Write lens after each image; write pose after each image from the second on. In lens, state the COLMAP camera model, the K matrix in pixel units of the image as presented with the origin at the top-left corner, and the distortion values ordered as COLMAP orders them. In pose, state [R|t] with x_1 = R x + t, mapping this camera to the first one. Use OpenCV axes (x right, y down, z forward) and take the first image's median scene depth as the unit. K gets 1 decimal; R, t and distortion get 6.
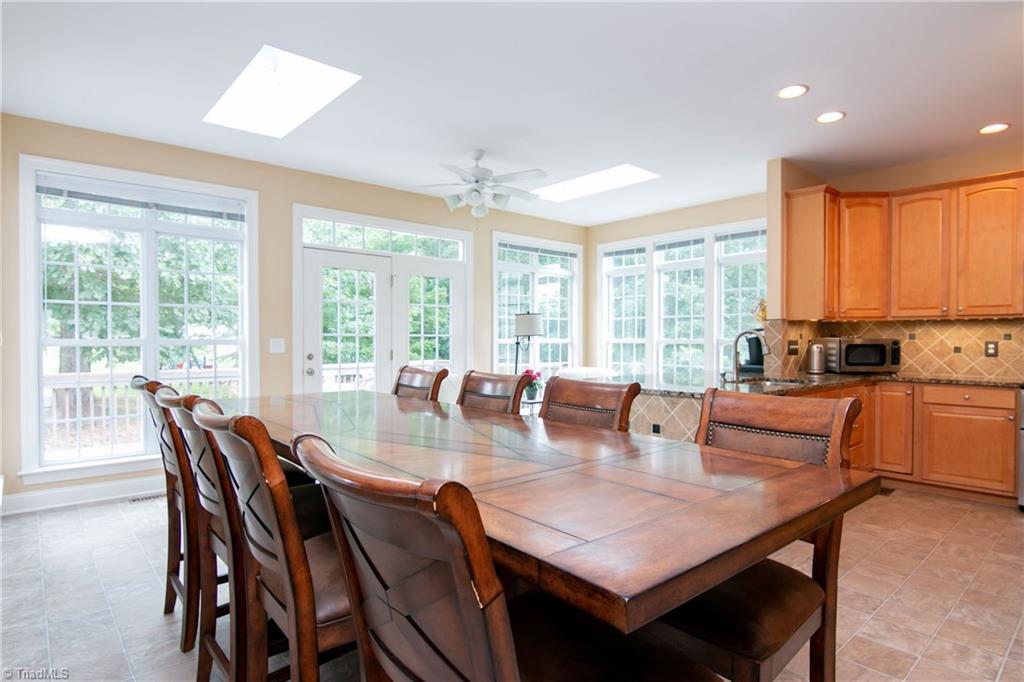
lens RADIAL K [[556.6, 0, 513.4], [0, 556.6, 347.6], [0, 0, 1]] dist [-0.012066, -0.005418]
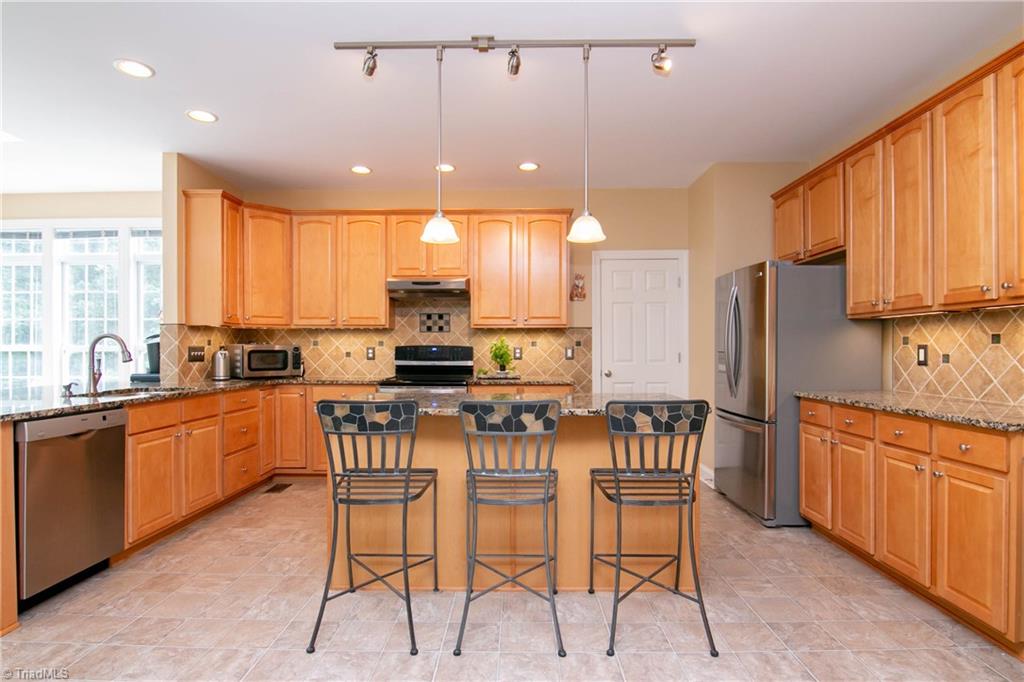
lens RADIAL K [[520.2, 0, 511.8], [0, 520.2, 348.9], [0, 0, 1]] dist [-0.007764, -0.009230]
pose [[0.673666, -0.001827, 0.739033, 0.214315], [0.011928, 0.999894, -0.008401, 0.005282], [-0.738939, 0.014474, 0.673616, -0.006524]]
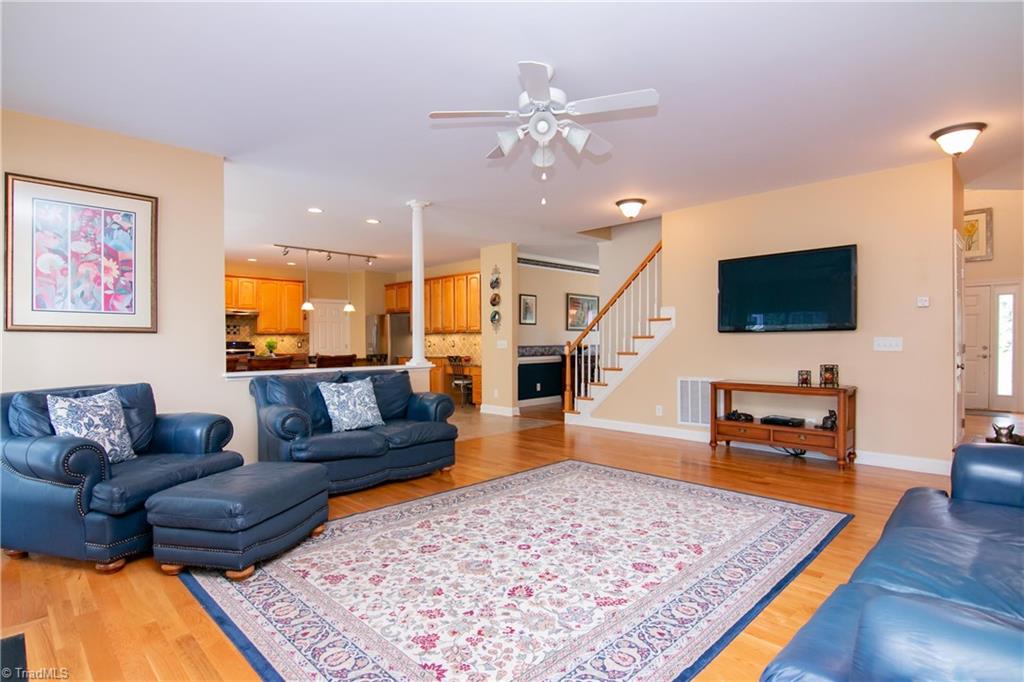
lens RADIAL K [[520.2, 0, 511.5], [0, 520.2, 343.0], [0, 0, 1]] dist [-0.007764, -0.009230]
pose [[-0.067644, -0.003593, 0.997703, -1.289206], [0.020825, 0.999771, 0.005012, 0.006788], [-0.997492, 0.021116, -0.067554, -0.160187]]
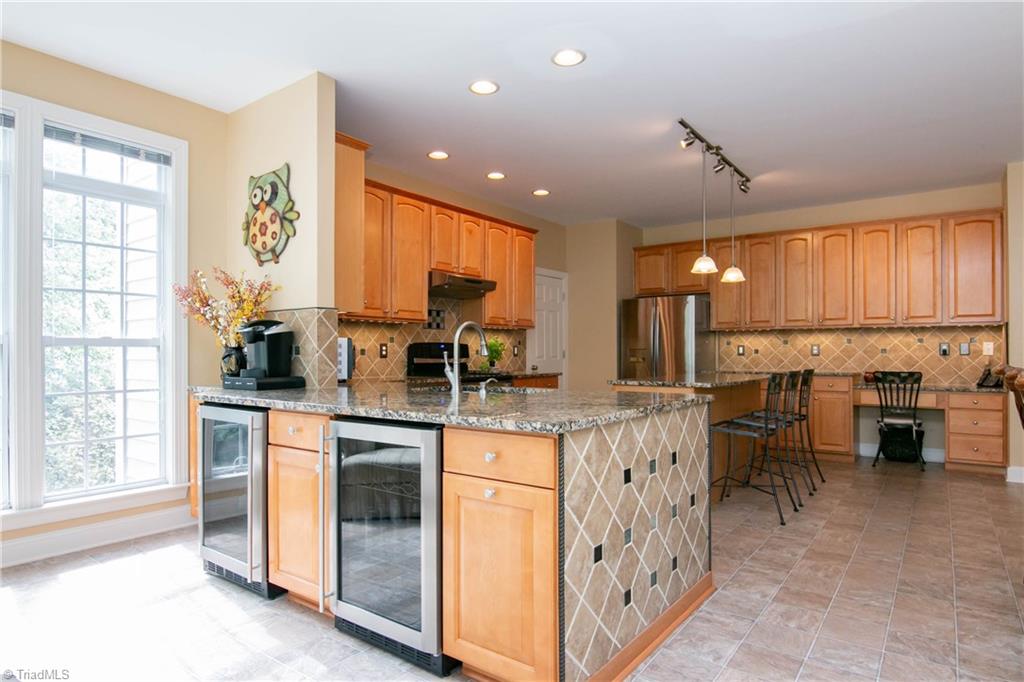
lens RADIAL K [[588.7, 0, 515.9], [0, 588.7, 348.6], [0, 0, 1]] dist [-0.004982, -0.000443]
pose [[-0.215515, 0.006810, 0.976477, -0.288569], [0.016144, 0.999864, -0.003410, 0.006024], [-0.976367, 0.015029, -0.215595, 0.930381]]
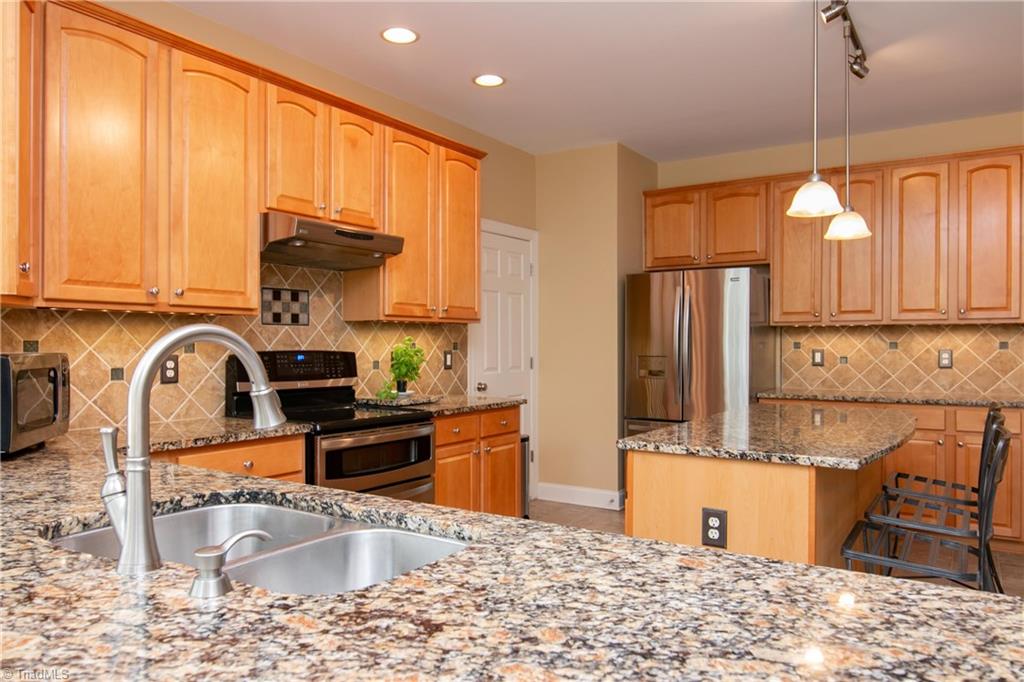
lens RADIAL K [[697.5, 0, 505.0], [0, 697.5, 343.3], [0, 0, 1]] dist [-0.024109, 0.000825]
pose [[-0.248016, -0.001258, 0.968755, 0.117431], [0.014149, 0.999888, 0.004920, -0.020825], [-0.968653, 0.014927, -0.247971, 0.793322]]
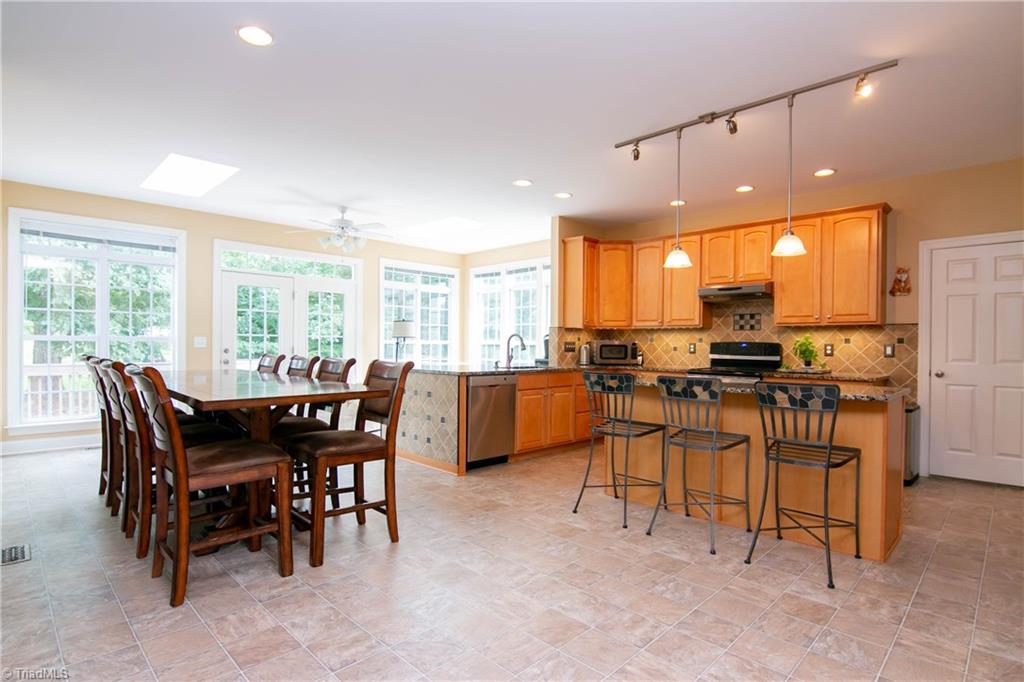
lens RADIAL K [[520.2, 0, 513.8], [0, 520.2, 349.2], [0, 0, 1]] dist [-0.007764, -0.009230]
pose [[0.997813, 0.008876, 0.065499, 0.276369], [-0.008507, 0.999946, -0.005909, 0.015849], [-0.065548, 0.005339, 0.997835, -0.346070]]
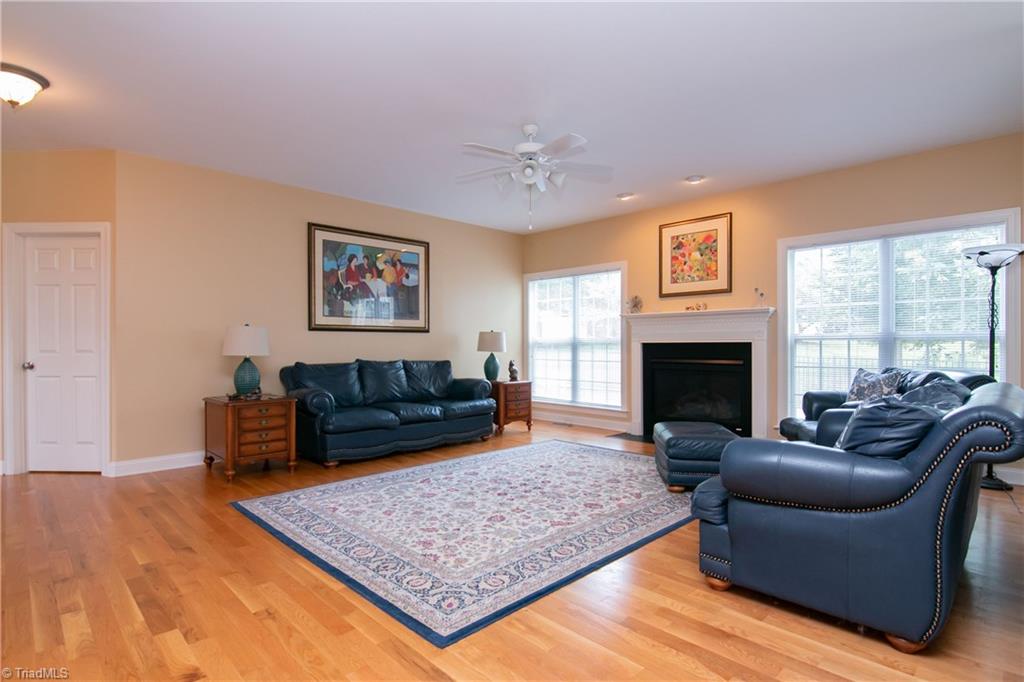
lens RADIAL K [[520.2, 0, 510.4], [0, 520.2, 345.5], [0, 0, 1]] dist [-0.007764, -0.009230]
pose [[0.057144, -0.002459, -0.998363, 0.174592], [-0.014679, 0.999887, -0.003303, 0.030341], [0.998258, 0.014844, 0.057101, -0.323144]]
